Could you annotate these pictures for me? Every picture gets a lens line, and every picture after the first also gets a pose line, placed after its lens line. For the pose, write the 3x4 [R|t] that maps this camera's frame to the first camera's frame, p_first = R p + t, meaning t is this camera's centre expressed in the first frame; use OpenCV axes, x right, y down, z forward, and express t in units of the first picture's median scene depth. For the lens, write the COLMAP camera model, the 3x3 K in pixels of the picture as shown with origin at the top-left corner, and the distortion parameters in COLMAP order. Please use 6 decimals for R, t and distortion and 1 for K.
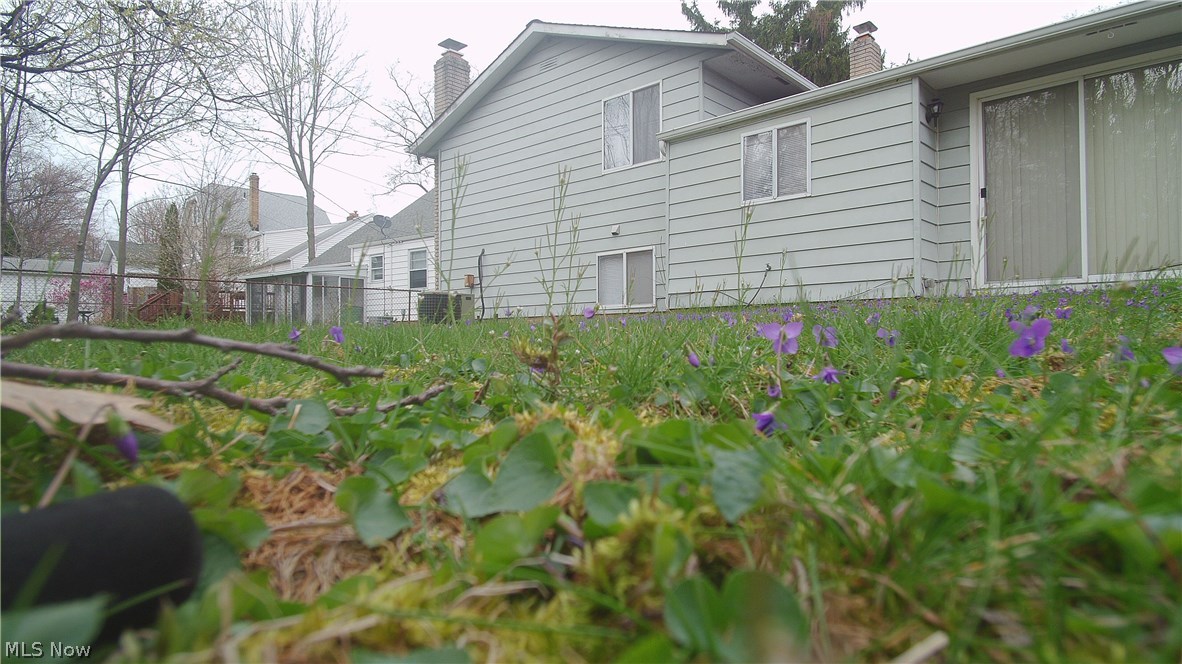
lens RADIAL K [[666.2, 0, 608.2], [0, 666.2, 331.4], [0, 0, 1]] dist [0.066937, -0.062159]
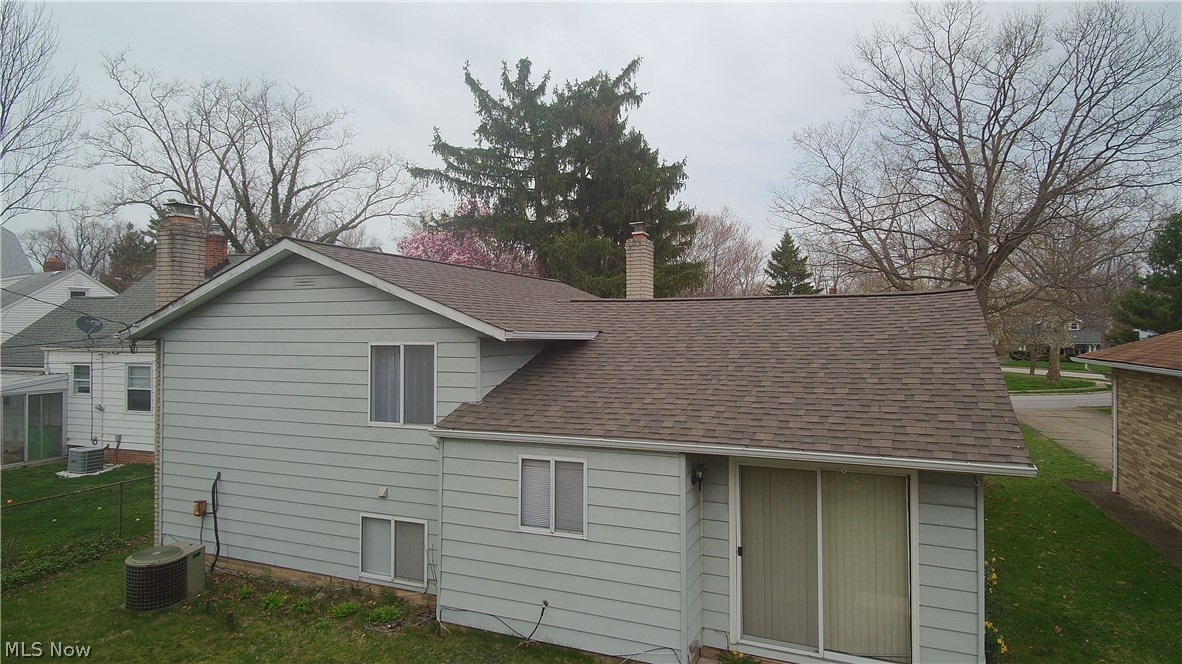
lens RADIAL K [[666.2, 0, 608.2], [0, 666.2, 331.4], [0, 0, 1]] dist [0.066937, -0.062159]
pose [[0.950269, 0.006739, 0.311357, 0.015415], [-0.010018, 0.999910, 0.008934, -0.364290], [-0.311269, -0.011609, 0.950251, 0.039224]]
